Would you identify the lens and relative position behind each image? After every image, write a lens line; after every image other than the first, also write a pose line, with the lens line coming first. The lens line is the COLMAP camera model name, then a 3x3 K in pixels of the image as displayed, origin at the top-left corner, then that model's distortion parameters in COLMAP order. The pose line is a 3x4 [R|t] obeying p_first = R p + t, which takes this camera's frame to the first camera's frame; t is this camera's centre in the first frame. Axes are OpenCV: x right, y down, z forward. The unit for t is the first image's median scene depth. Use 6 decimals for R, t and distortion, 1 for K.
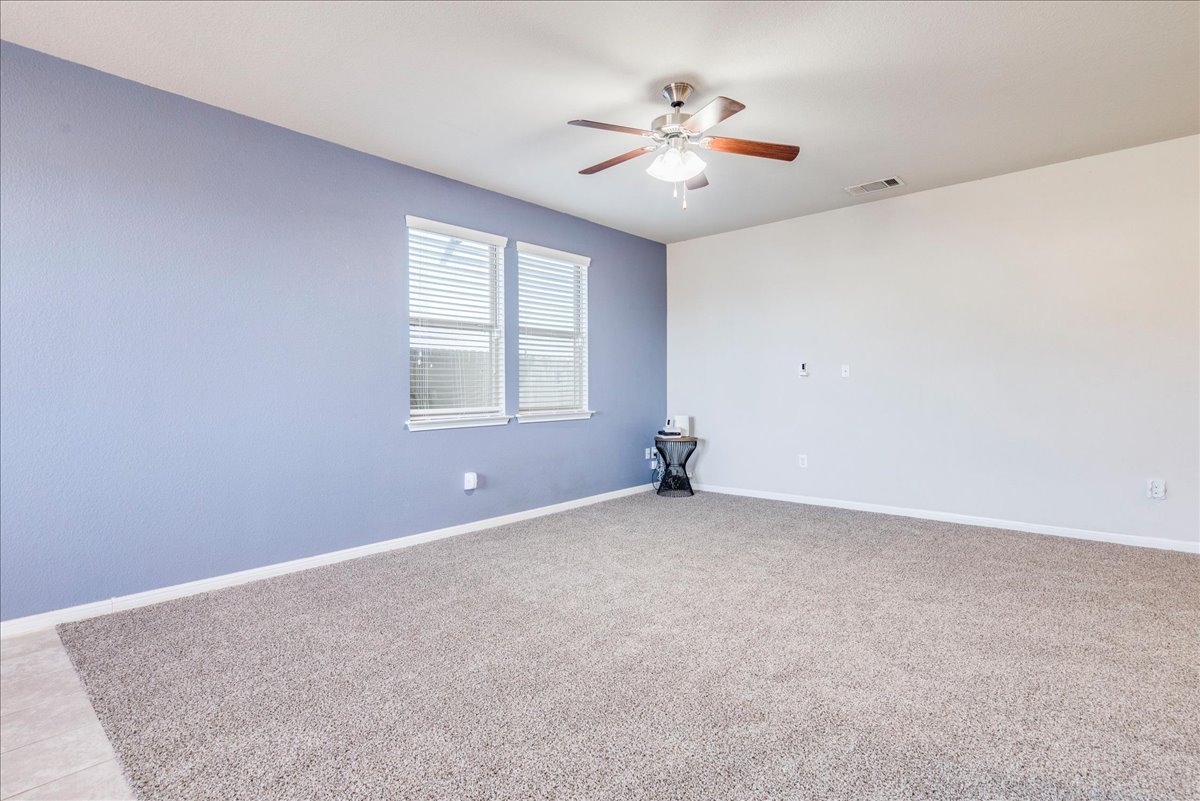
lens RADIAL K [[567.2, 0, 590.8], [0, 567.2, 393.7], [0, 0, 1]] dist [-0.002404, 0.001345]
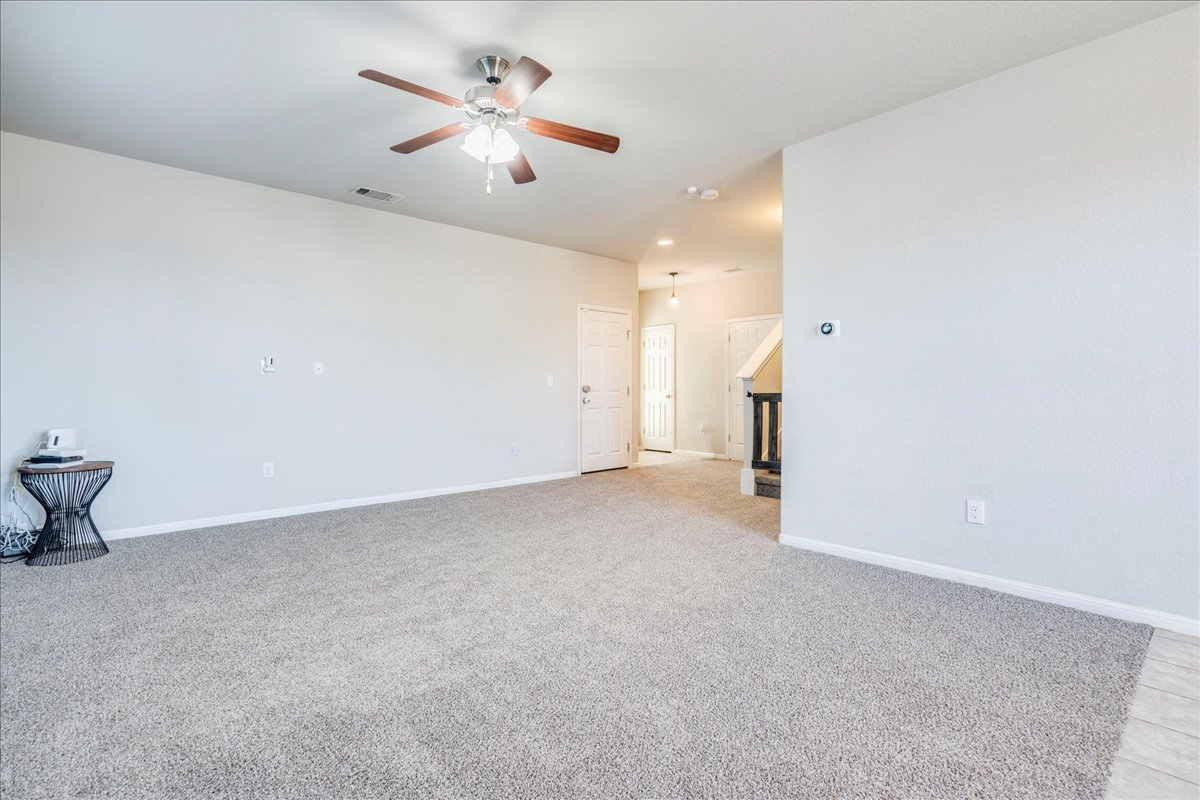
lens RADIAL K [[567.2, 0, 596.9], [0, 567.2, 402.2], [0, 0, 1]] dist [-0.002404, 0.001345]
pose [[0.117473, -0.017623, 0.992920, -0.426439], [0.005349, 0.999839, 0.017113, 0.002969], [-0.993062, 0.003301, 0.117549, 0.401081]]
